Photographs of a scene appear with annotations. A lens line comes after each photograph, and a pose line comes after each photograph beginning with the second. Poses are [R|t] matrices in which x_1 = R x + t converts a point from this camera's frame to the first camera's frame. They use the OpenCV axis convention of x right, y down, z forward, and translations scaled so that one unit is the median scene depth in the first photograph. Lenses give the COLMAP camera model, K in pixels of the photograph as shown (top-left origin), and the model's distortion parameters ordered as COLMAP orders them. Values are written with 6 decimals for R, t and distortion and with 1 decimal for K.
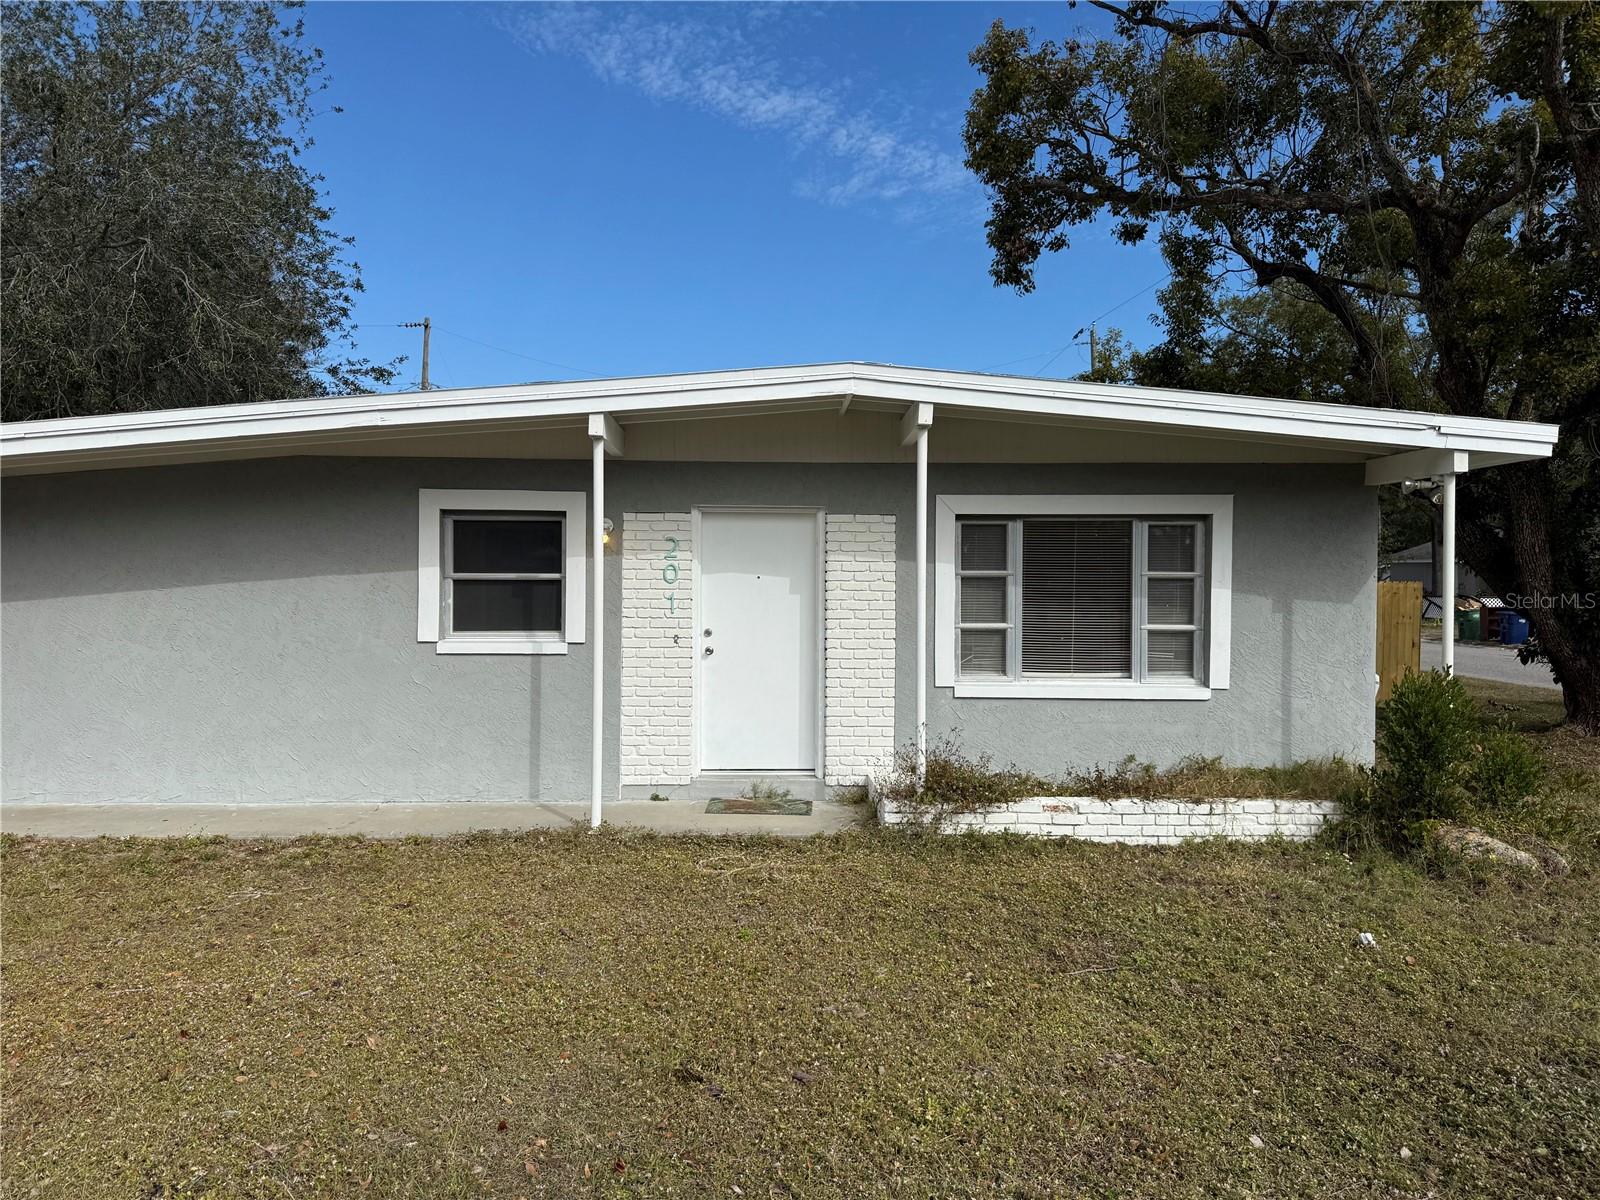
lens RADIAL K [[1093.1, 0, 790.1], [0, 1093.1, 585.6], [0, 0, 1]] dist [0.006917, -0.020516]
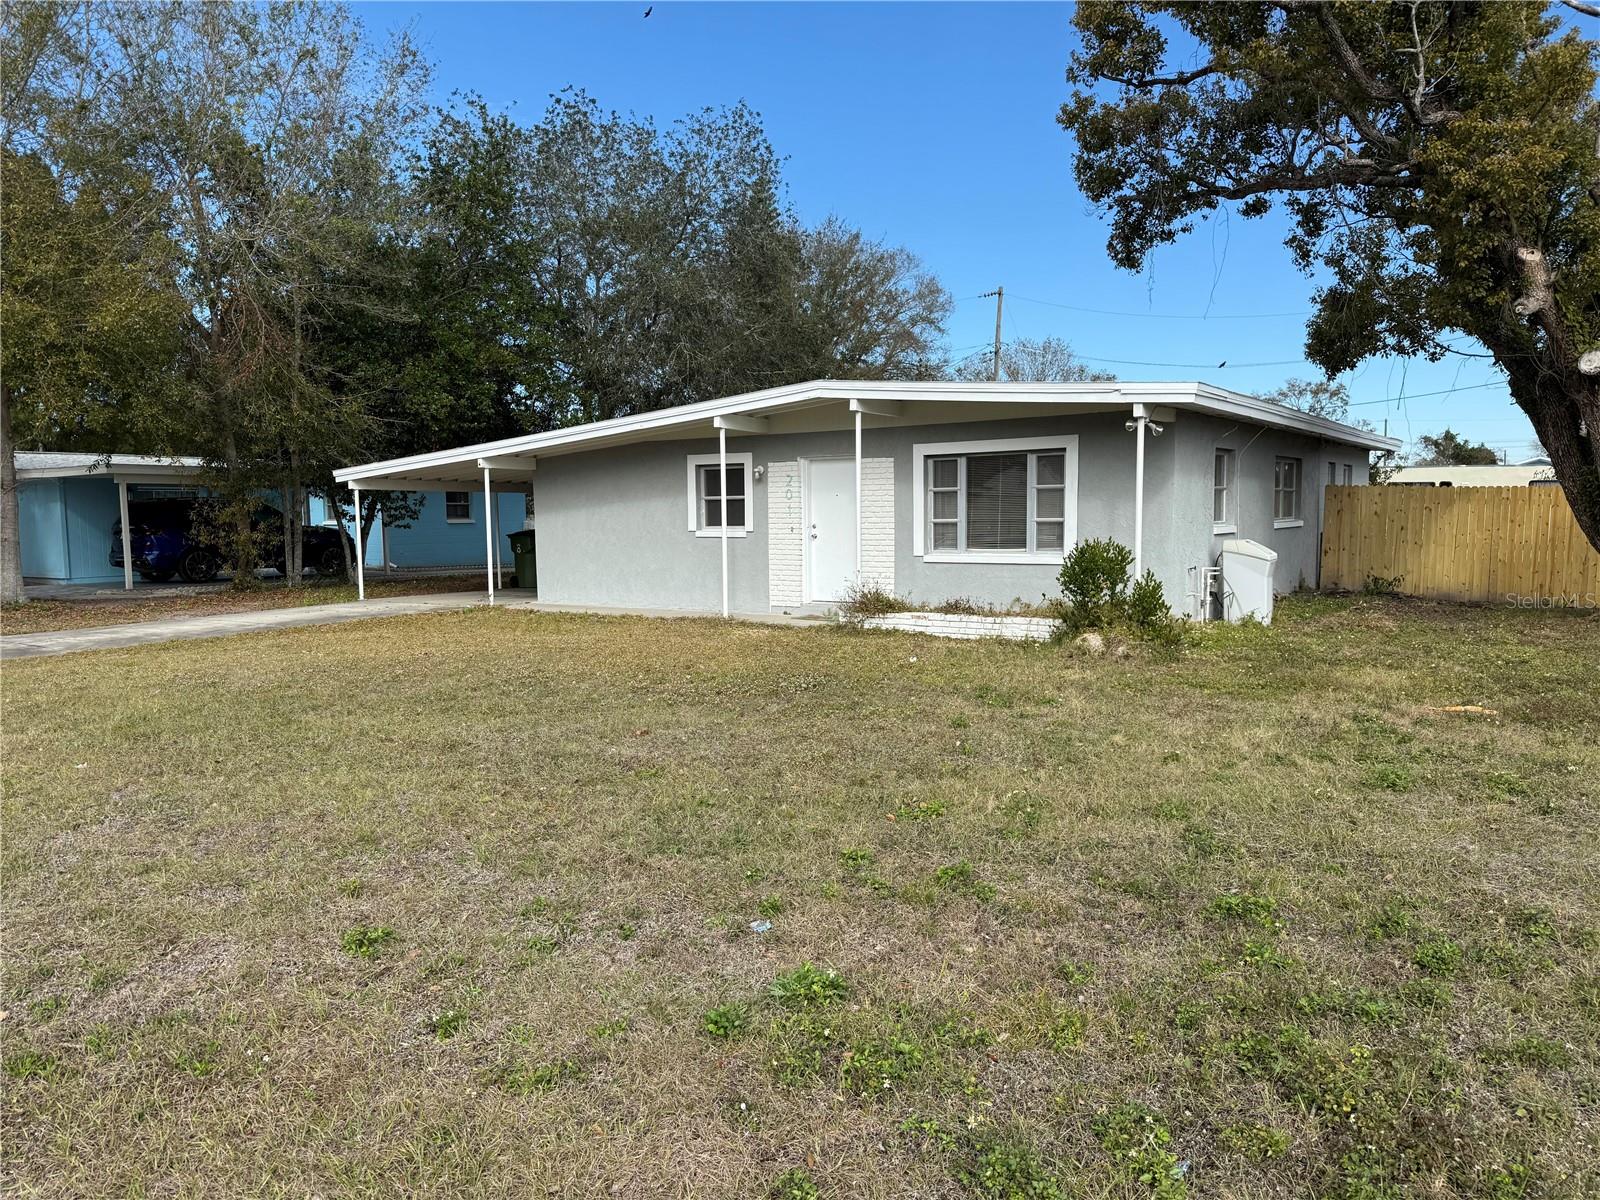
lens RADIAL K [[1093.1, 0, 796.1], [0, 1093.1, 600.2], [0, 0, 1]] dist [0.006917, -0.020516]
pose [[0.807496, 0.030600, -0.589079, 1.007515], [0.011982, 0.997597, 0.068246, 0.042810], [0.589752, -0.062166, 0.805188, -0.515587]]
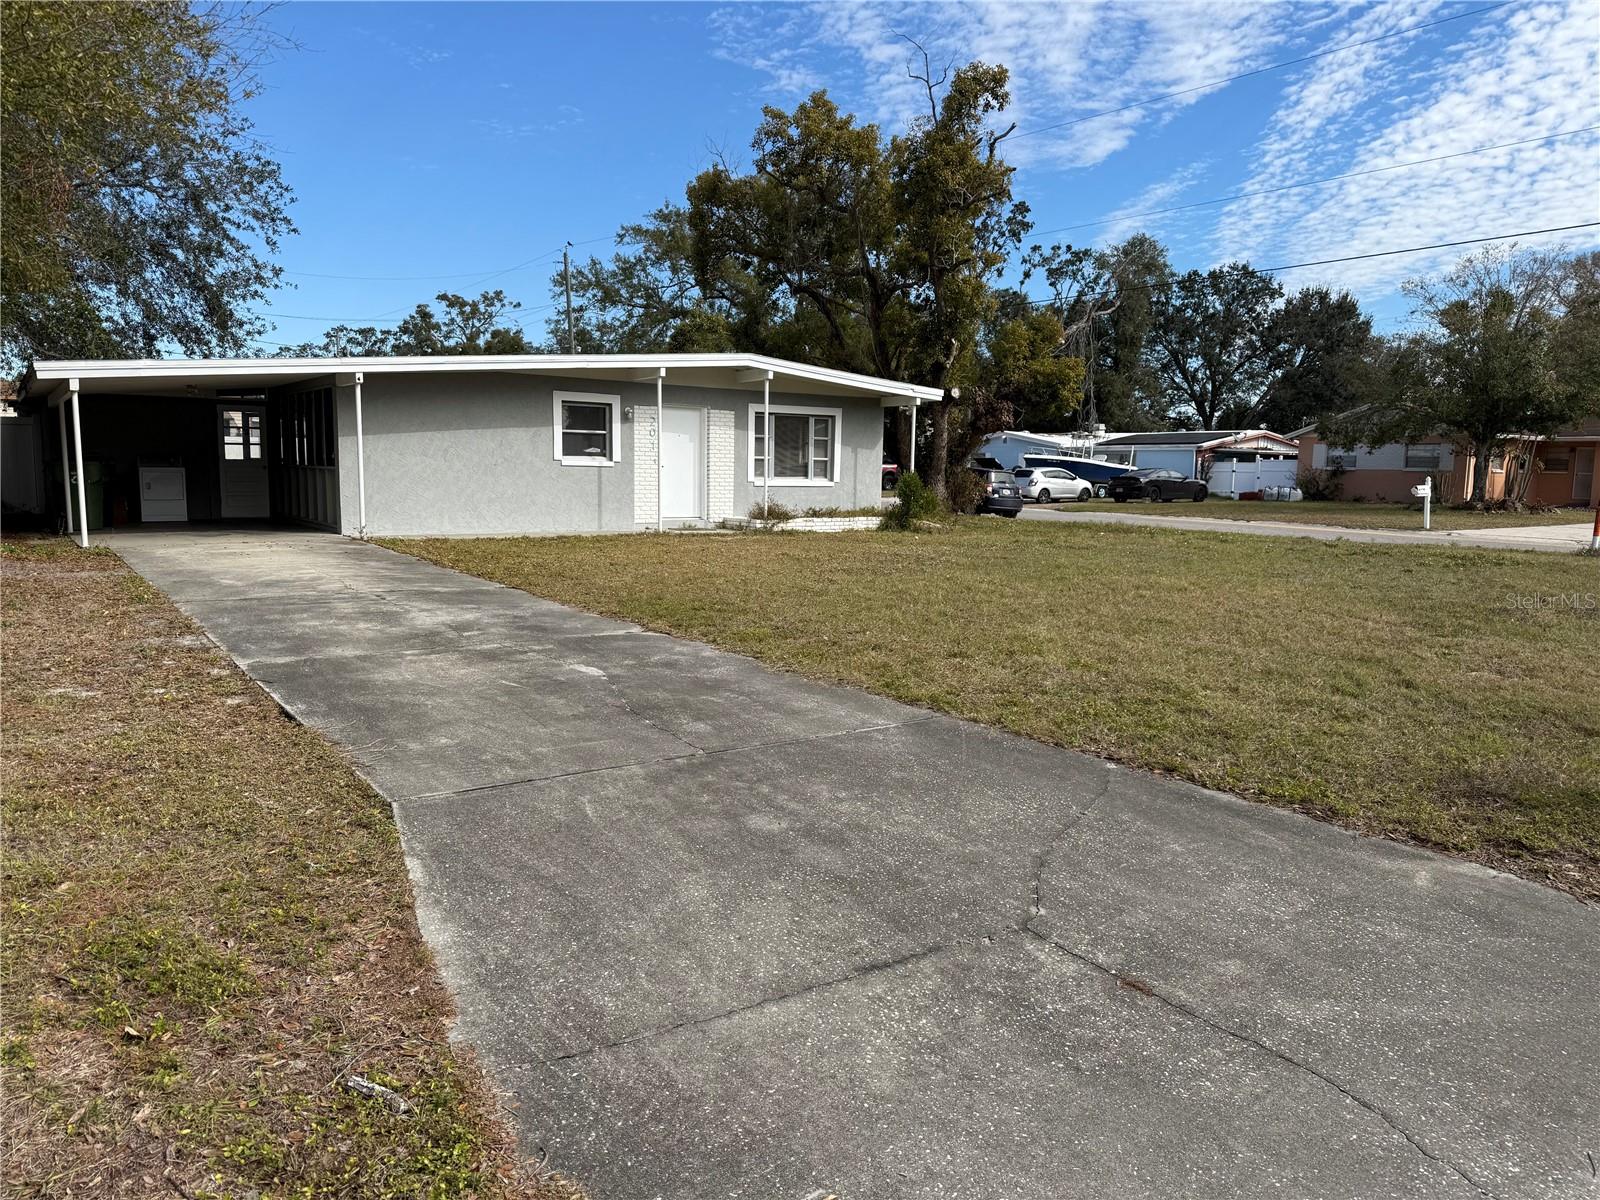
lens RADIAL K [[1093.1, 0, 799.8], [0, 1093.1, 610.3], [0, 0, 1]] dist [0.006917, -0.020516]
pose [[0.819471, -0.062969, 0.569651, -1.205885], [-0.011412, 0.991956, 0.126066, 0.068971], [-0.573008, -0.109809, 0.812160, -1.127546]]
